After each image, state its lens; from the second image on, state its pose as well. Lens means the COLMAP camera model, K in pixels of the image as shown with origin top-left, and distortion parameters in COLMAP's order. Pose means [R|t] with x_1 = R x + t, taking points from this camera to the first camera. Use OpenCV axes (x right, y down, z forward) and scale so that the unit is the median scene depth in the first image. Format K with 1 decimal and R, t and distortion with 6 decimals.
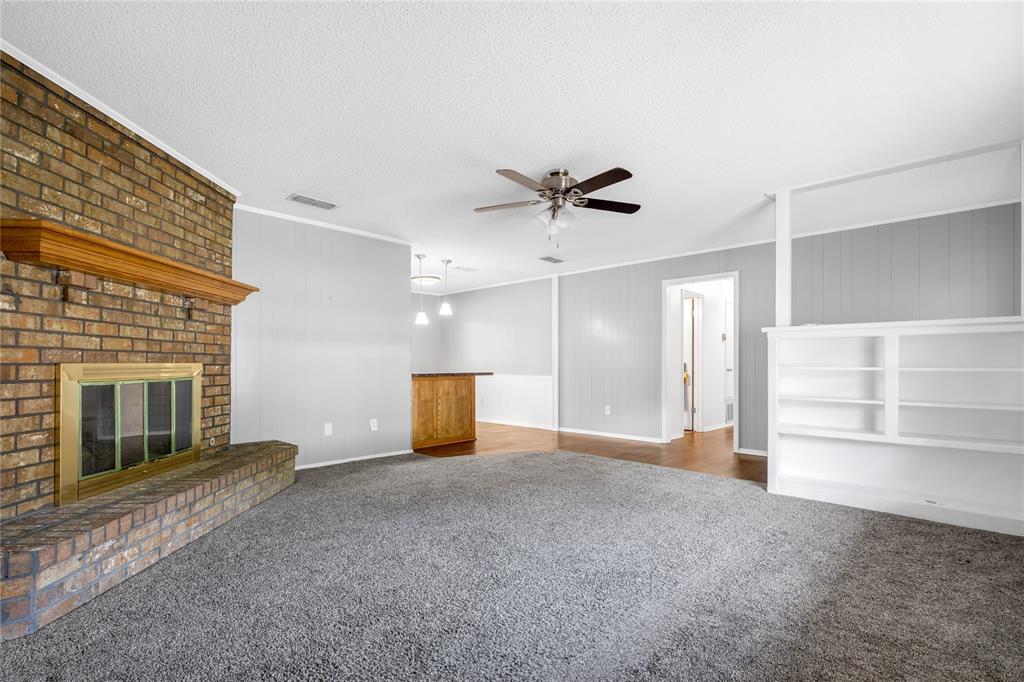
lens RADIAL K [[488.2, 0, 512.5], [0, 488.2, 363.2], [0, 0, 1]] dist [-0.000467, -0.000060]
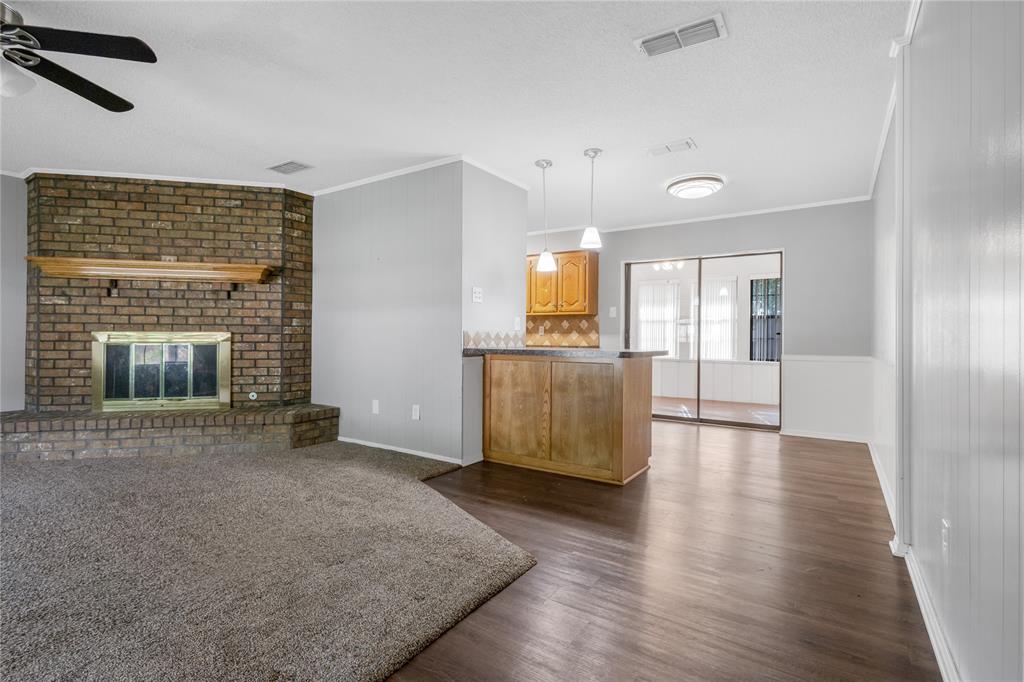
lens RADIAL K [[485.3, 0, 512.7], [0, 485.3, 333.4], [0, 0, 1]] dist [-0.001521, -0.000277]
pose [[0.193413, 0.001978, -0.981115, 0.957775], [-0.005333, 0.999985, 0.000964, -0.002624], [0.981103, 0.005046, 0.193421, 1.886045]]
